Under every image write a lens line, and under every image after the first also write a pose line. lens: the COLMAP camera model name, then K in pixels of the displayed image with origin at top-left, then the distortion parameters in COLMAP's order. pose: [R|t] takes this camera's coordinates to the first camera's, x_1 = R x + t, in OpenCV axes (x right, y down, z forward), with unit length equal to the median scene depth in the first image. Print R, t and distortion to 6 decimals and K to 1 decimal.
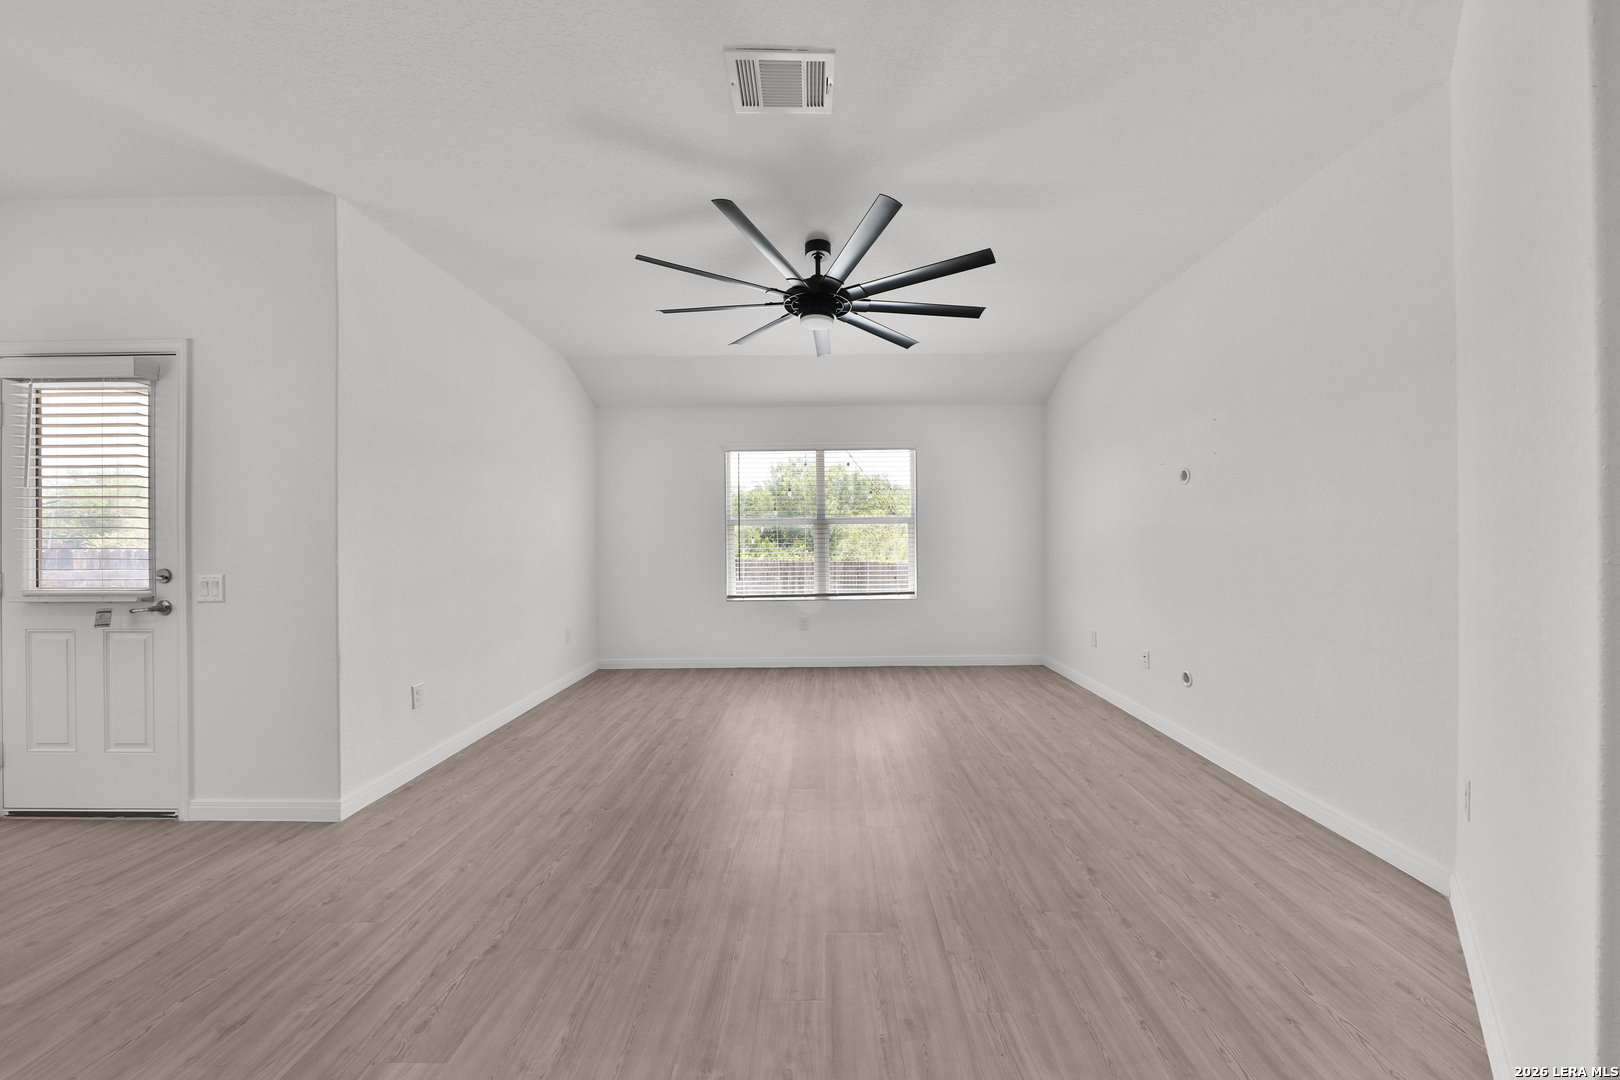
lens RADIAL K [[543.3, 0, 823.7], [0, 543.3, 543.3], [0, 0, 1]] dist [0.011577, -0.006800]
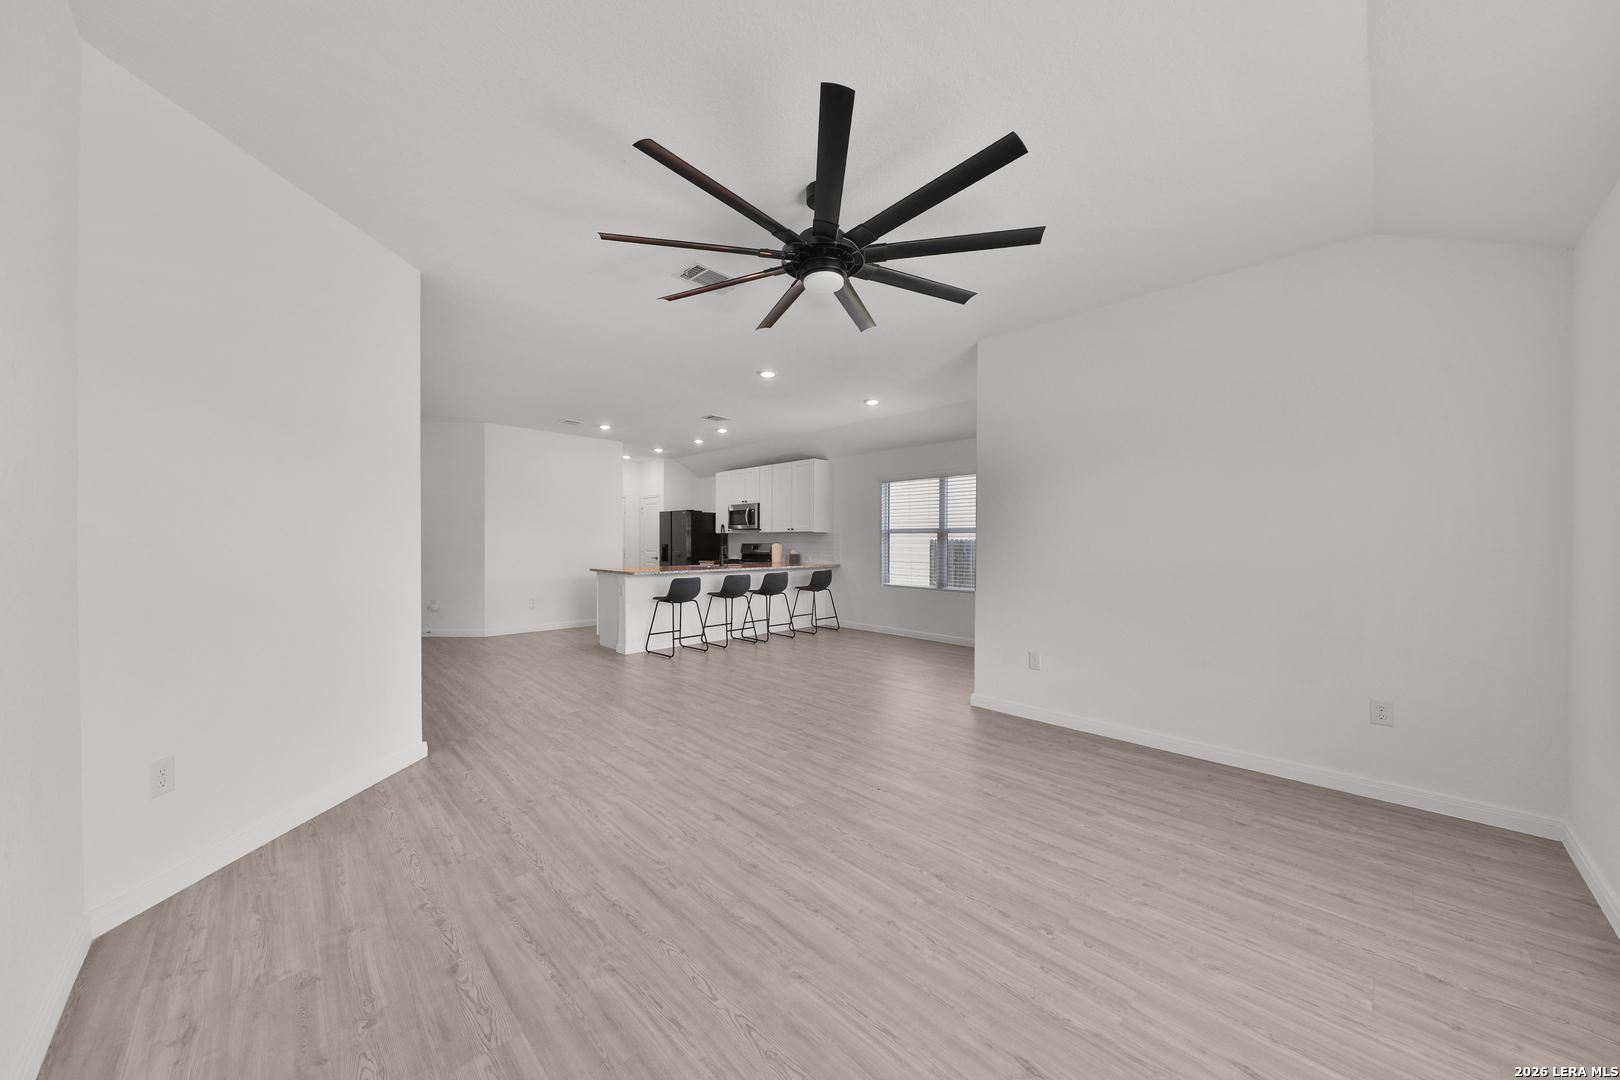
lens RADIAL K [[557.0, 0, 814.2], [0, 557.0, 541.2], [0, 0, 1]] dist [0.012083, -0.007568]
pose [[-0.713847, 0.003939, -0.700291, 0.715014], [-0.006653, 0.999901, 0.012406, -0.030550], [0.700271, 0.013515, -0.713750, 1.921765]]
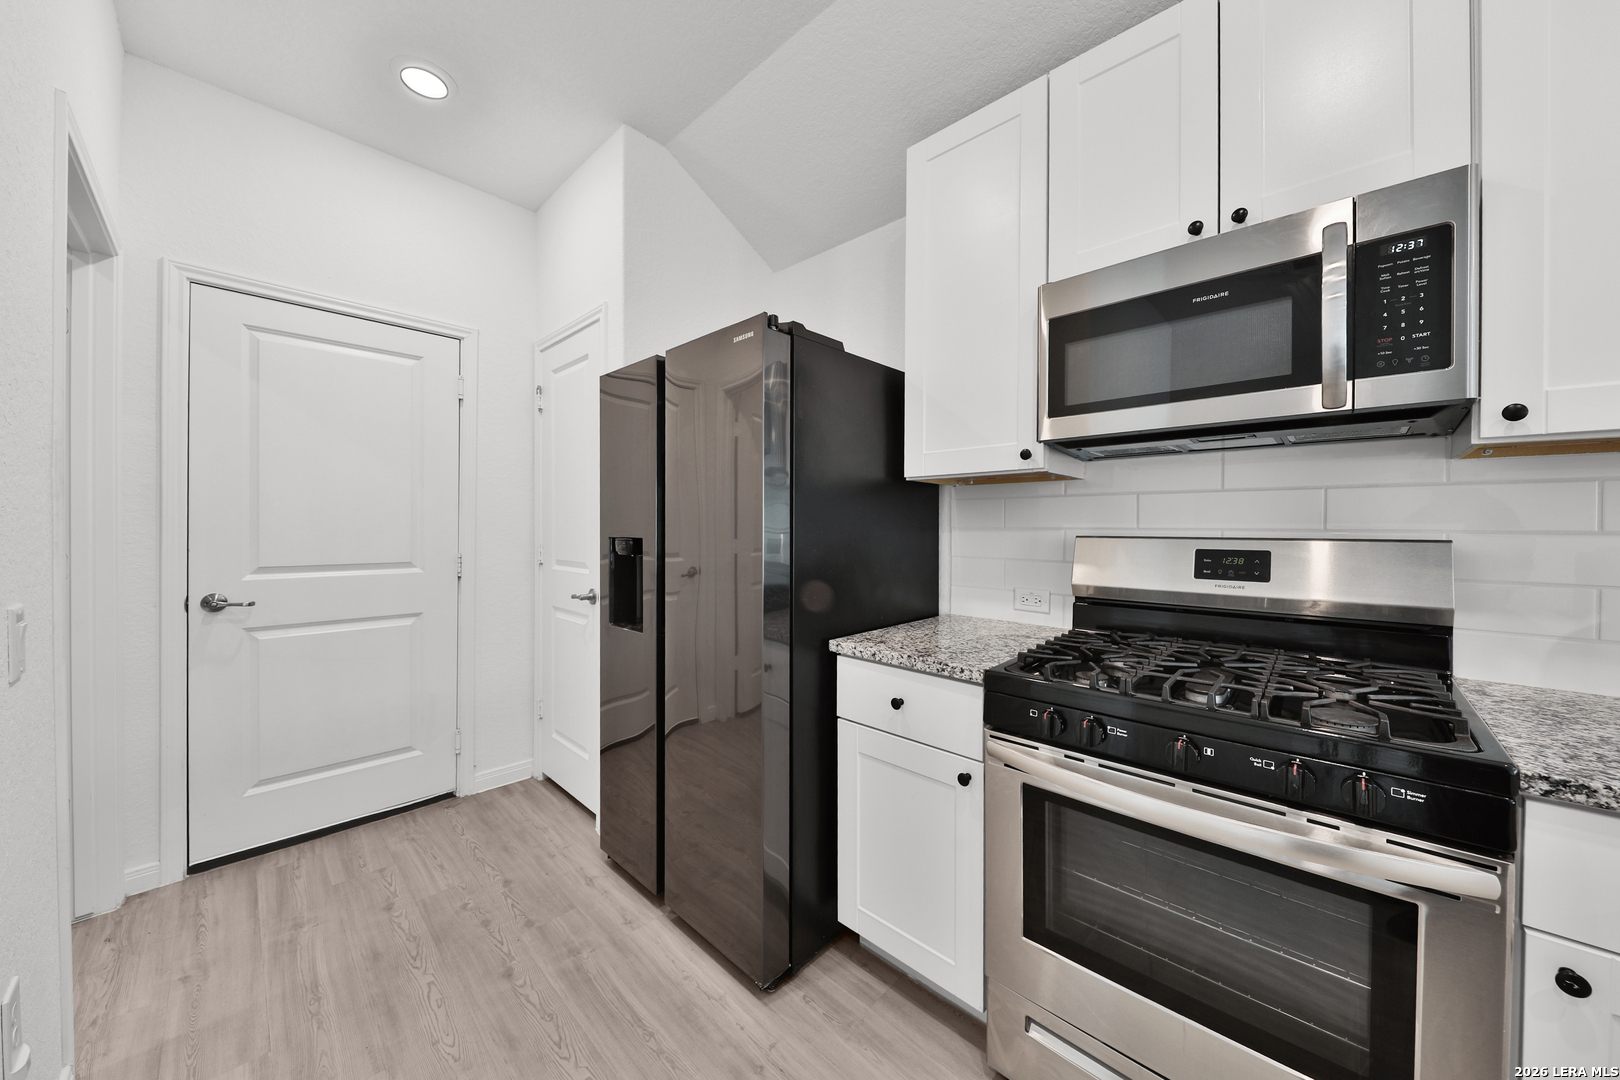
lens RADIAL K [[559.5, 0, 829.5], [0, 559.5, 533.2], [0, 0, 1]] dist [0.007517, -0.004941]
pose [[-0.675545, 0.009649, -0.737256, -1.029741], [-0.011269, 0.999662, 0.023409, 0.022958], [0.737233, 0.024122, -0.675208, -1.101721]]
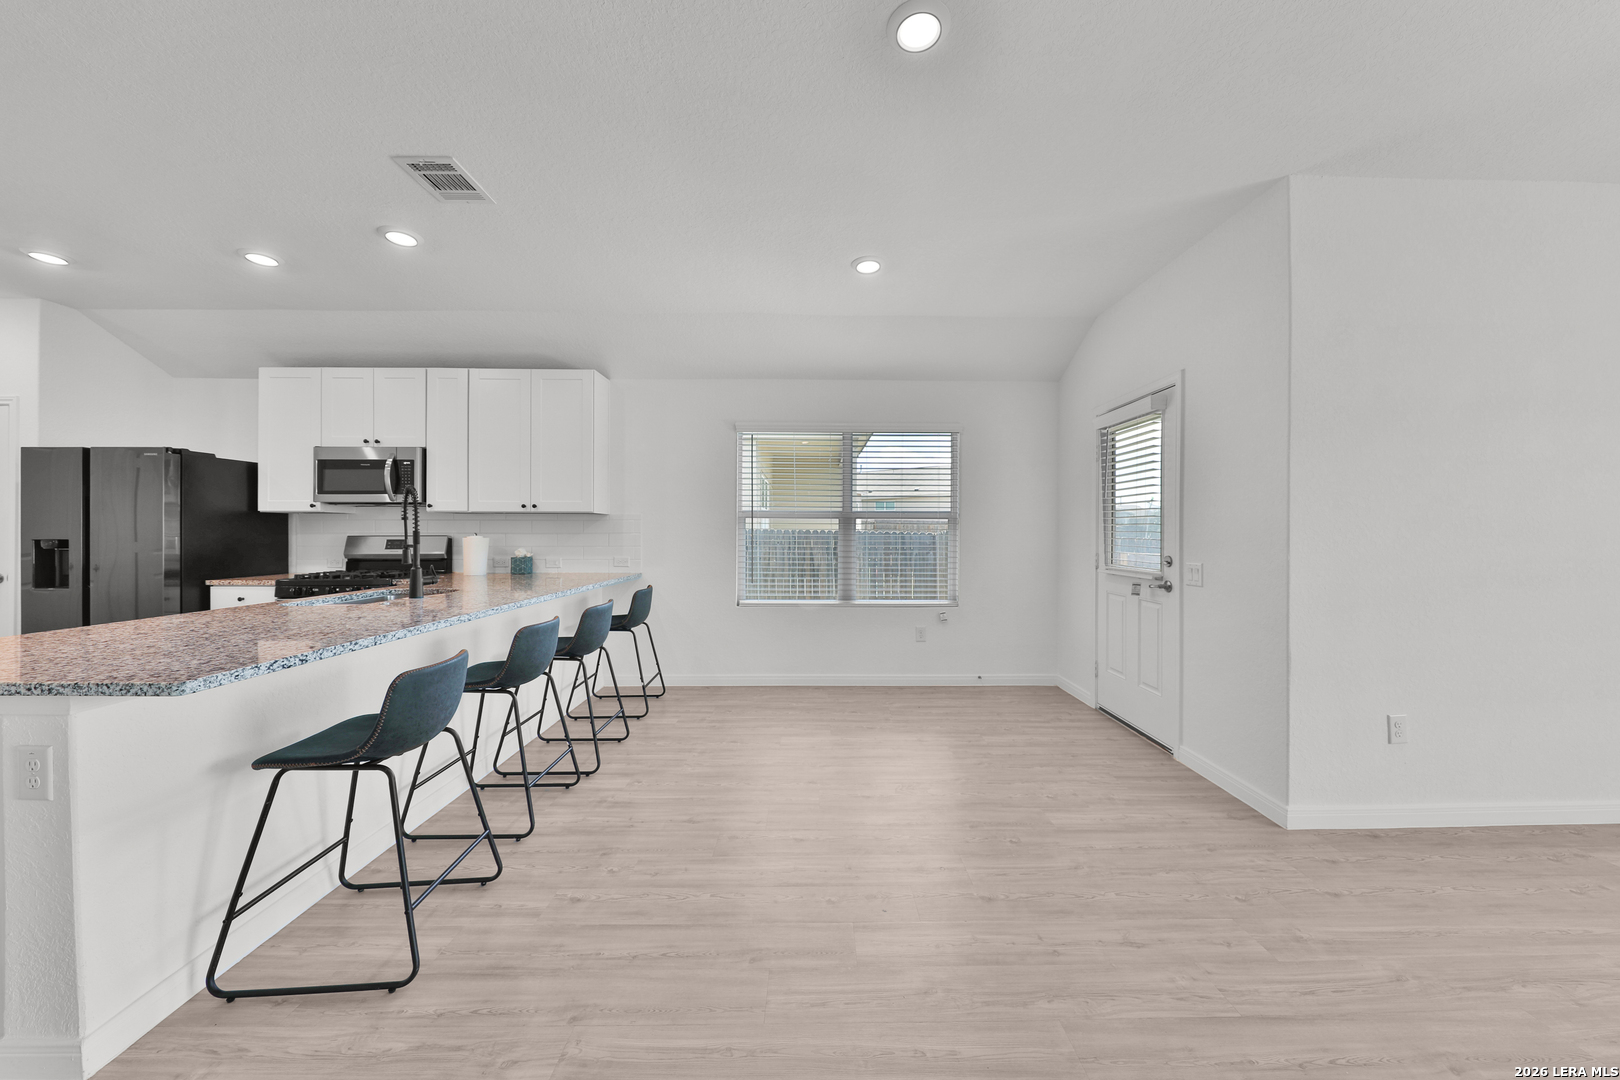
lens RADIAL K [[544.6, 0, 818.1], [0, 544.6, 532.5], [0, 0, 1]] dist [0.005093, -0.004077]
pose [[0.016266, 0.006270, -0.999848, 0.051929], [-0.014079, 0.999883, 0.006042, -0.003949], [0.999769, 0.013979, 0.016352, 0.160271]]
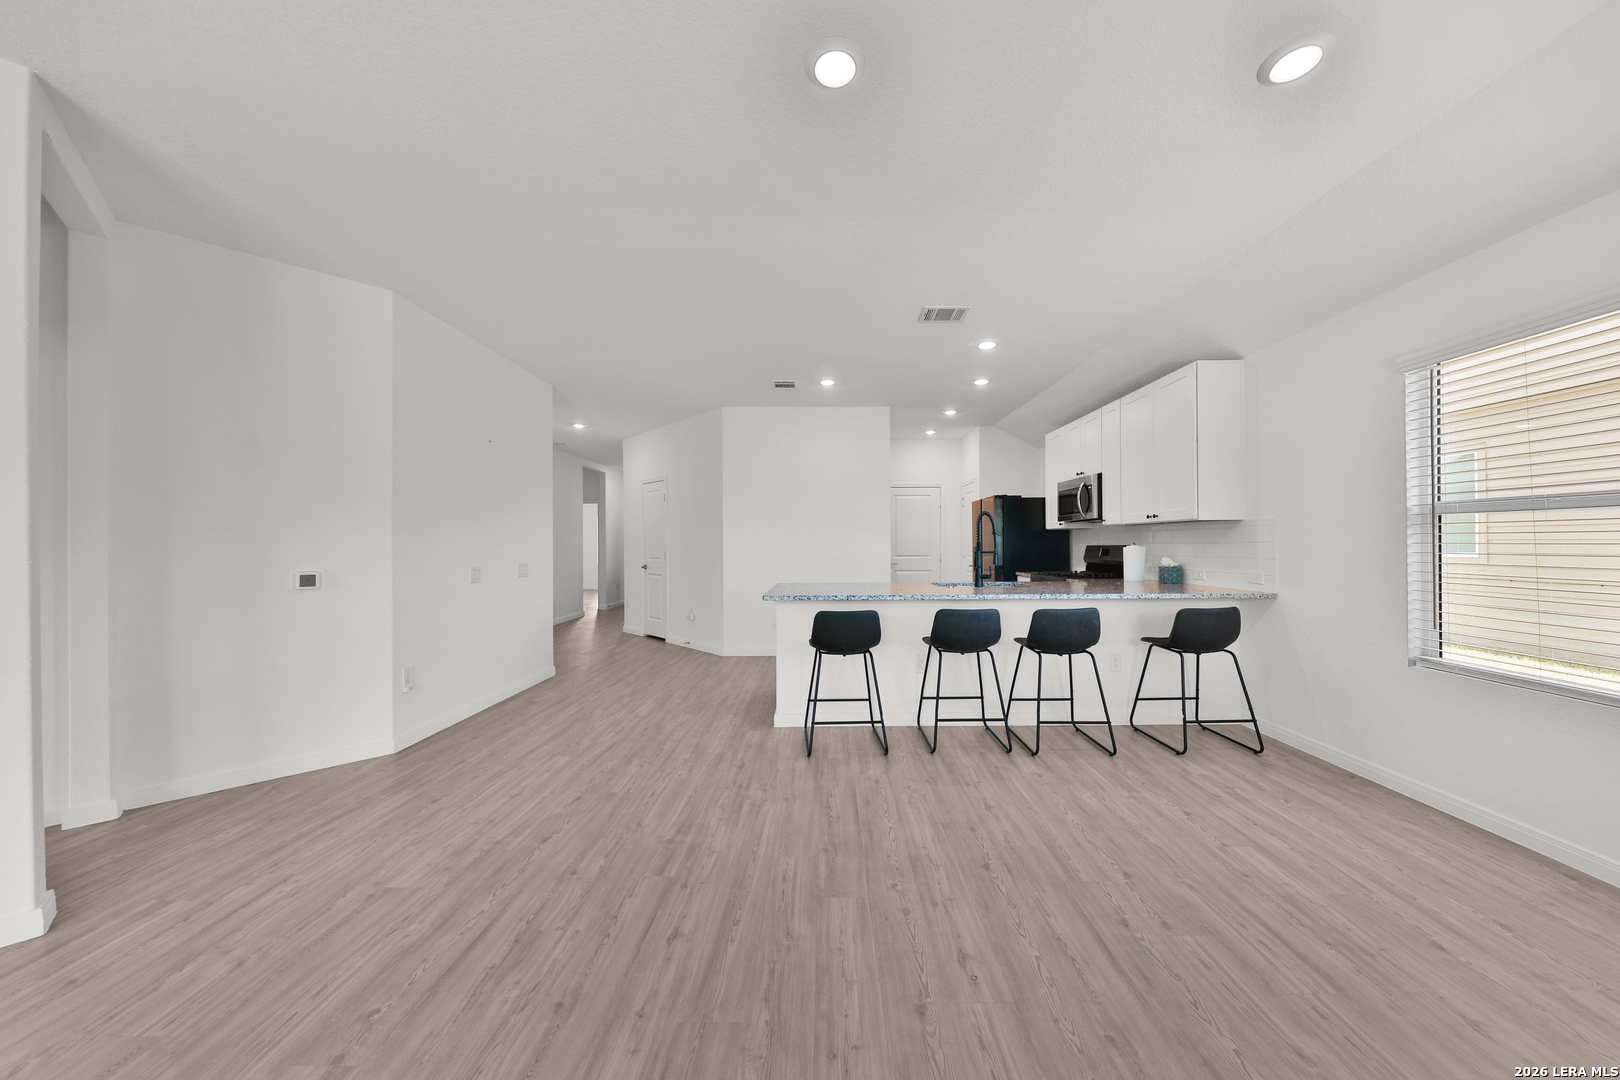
lens RADIAL K [[543.3, 0, 823.7], [0, 543.3, 543.3], [0, 0, 1]] dist [0.011577, -0.006800]
pose [[-0.999936, 0.011288, -0.000440, -0.611995], [0.011283, 0.999885, 0.010140, -0.007395], [0.000554, 0.010135, -0.999948, 1.018883]]
